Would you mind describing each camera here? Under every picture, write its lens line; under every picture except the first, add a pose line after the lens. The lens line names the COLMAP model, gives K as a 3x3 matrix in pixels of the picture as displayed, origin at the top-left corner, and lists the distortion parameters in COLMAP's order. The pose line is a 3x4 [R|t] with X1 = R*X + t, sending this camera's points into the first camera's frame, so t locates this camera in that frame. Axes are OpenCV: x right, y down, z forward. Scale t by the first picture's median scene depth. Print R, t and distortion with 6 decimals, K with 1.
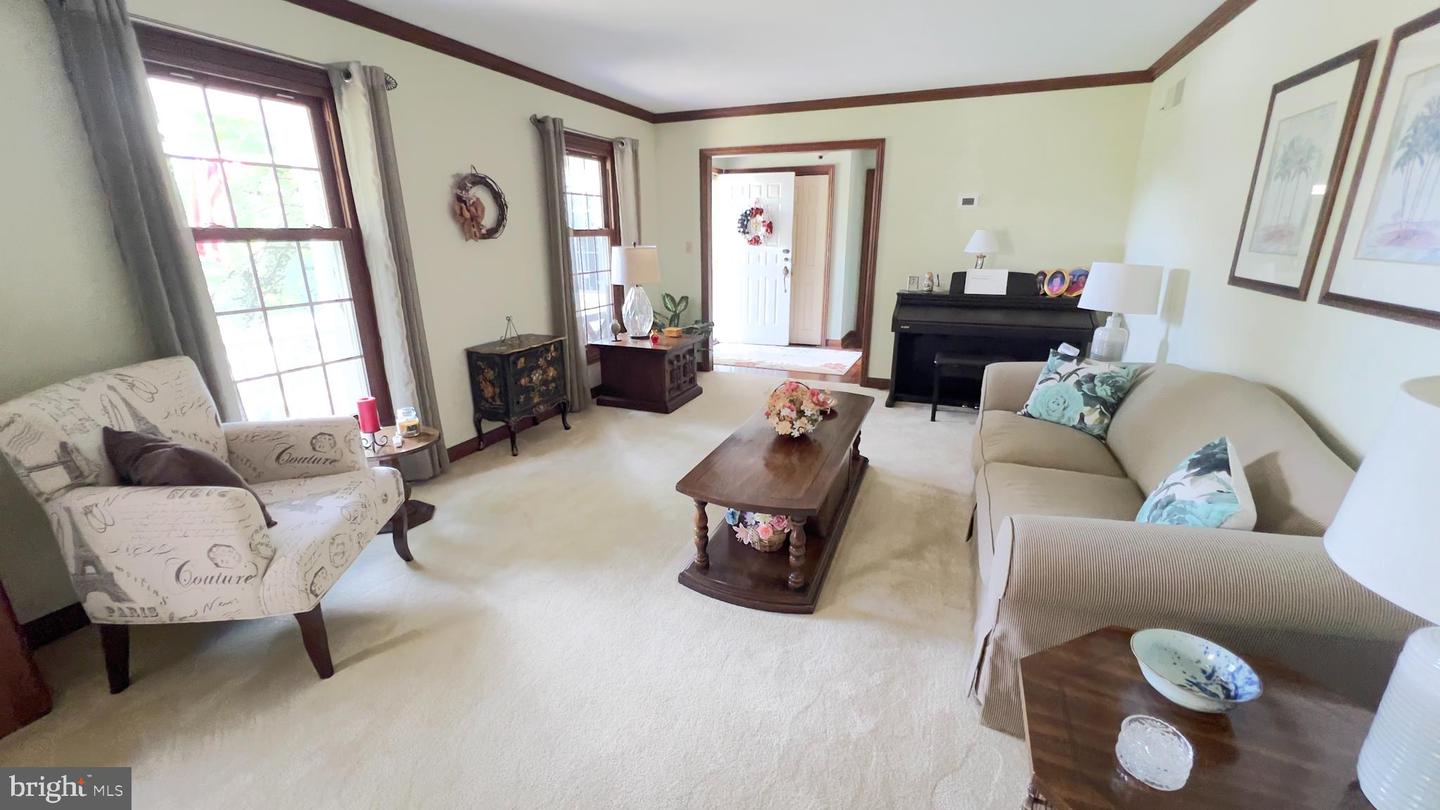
lens RADIAL K [[574.7, 0, 720.0], [0, 574.7, 405.0], [0, 0, 1]] dist [-0.000763, -0.000276]
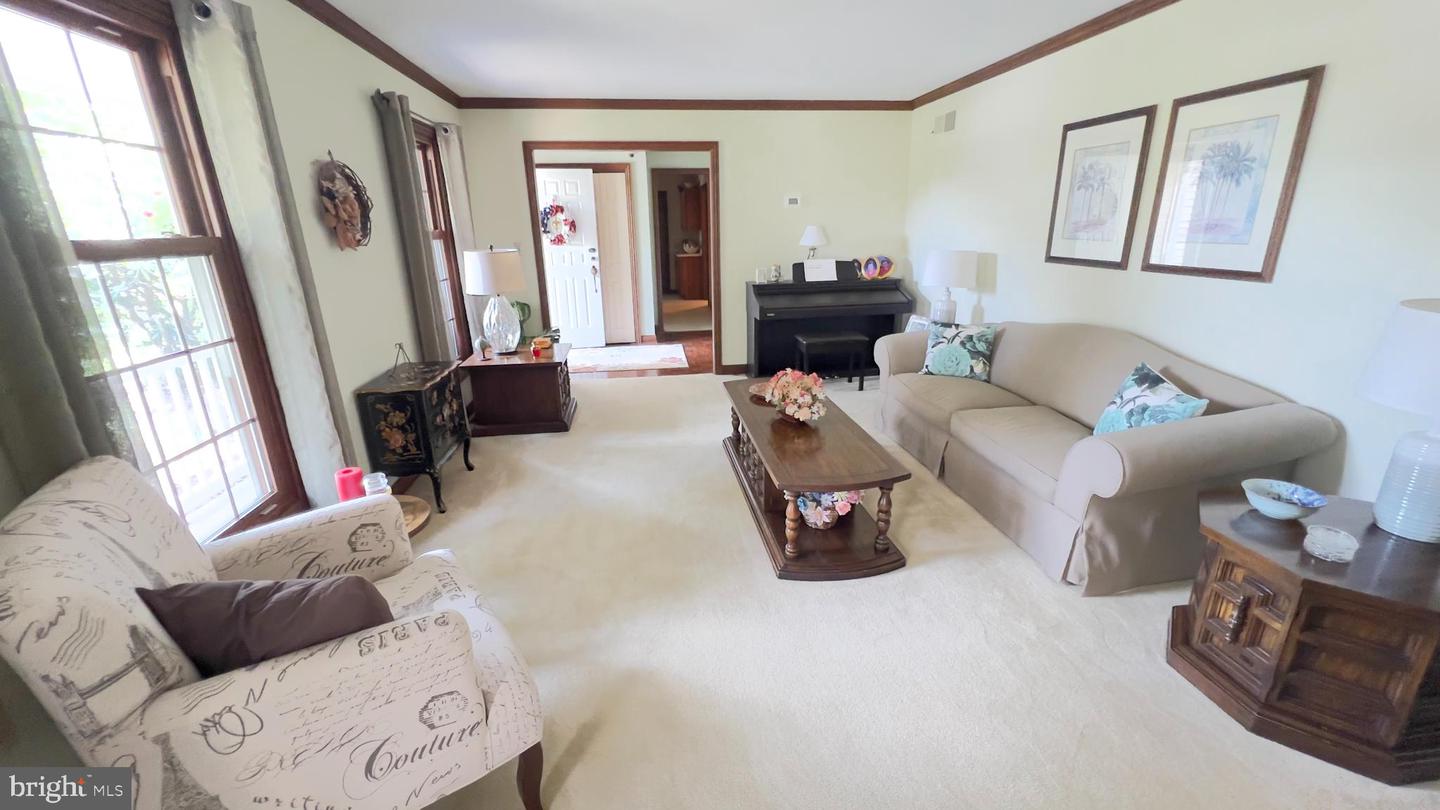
lens RADIAL K [[574.7, 0, 720.0], [0, 574.7, 405.0], [0, 0, 1]] dist [-0.000763, -0.000276]
pose [[0.864918, -0.161614, 0.475183, -0.393346], [0.158805, 0.986220, 0.046368, -0.038021], [-0.476129, 0.035357, 0.878665, 0.098417]]
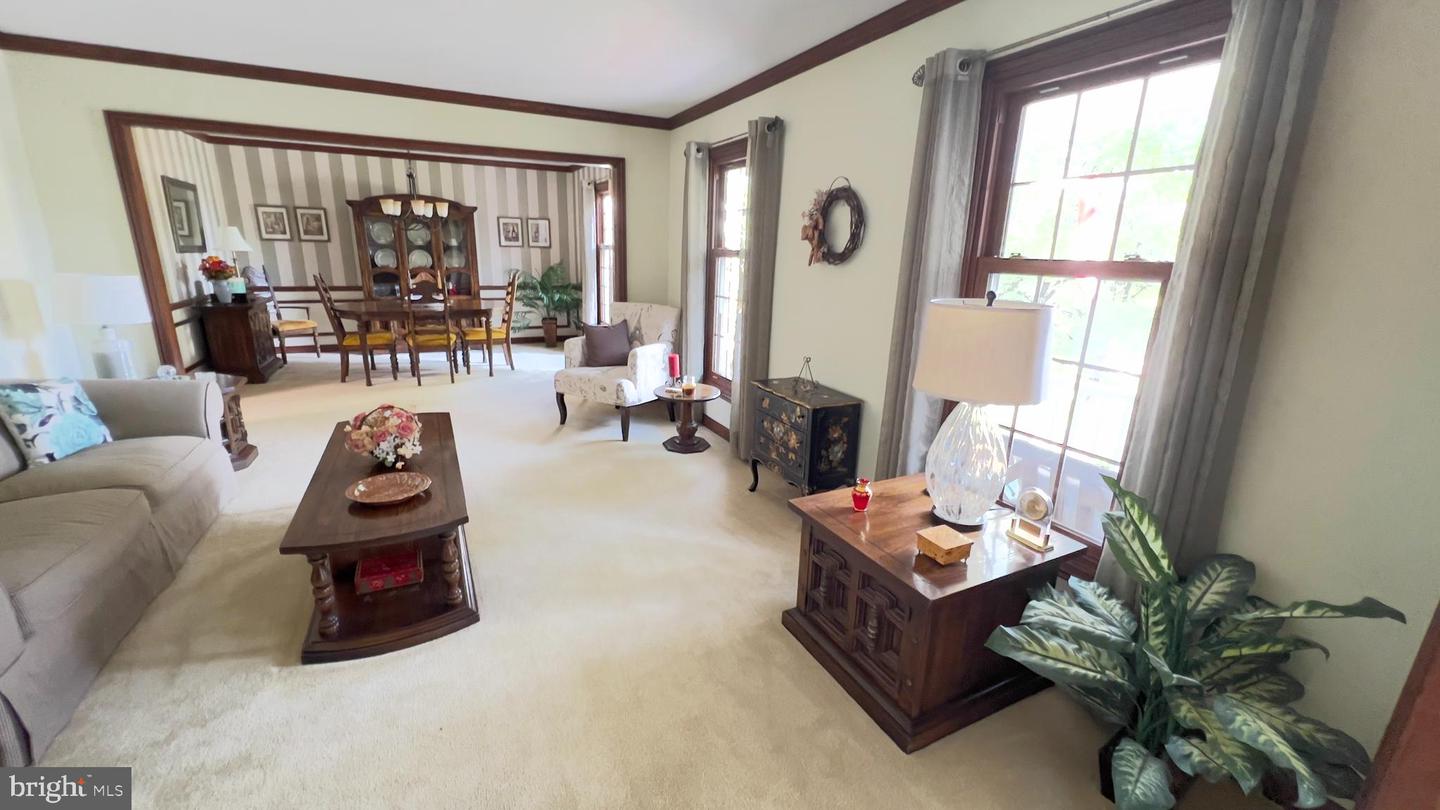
lens RADIAL K [[574.7, 0, 720.0], [0, 574.7, 405.0], [0, 0, 1]] dist [-0.000763, -0.000276]
pose [[-0.655301, 0.176082, -0.734558, 0.349328], [-0.252661, 0.865343, 0.432833, -0.439835], [0.711859, 0.469230, -0.522571, 1.438787]]
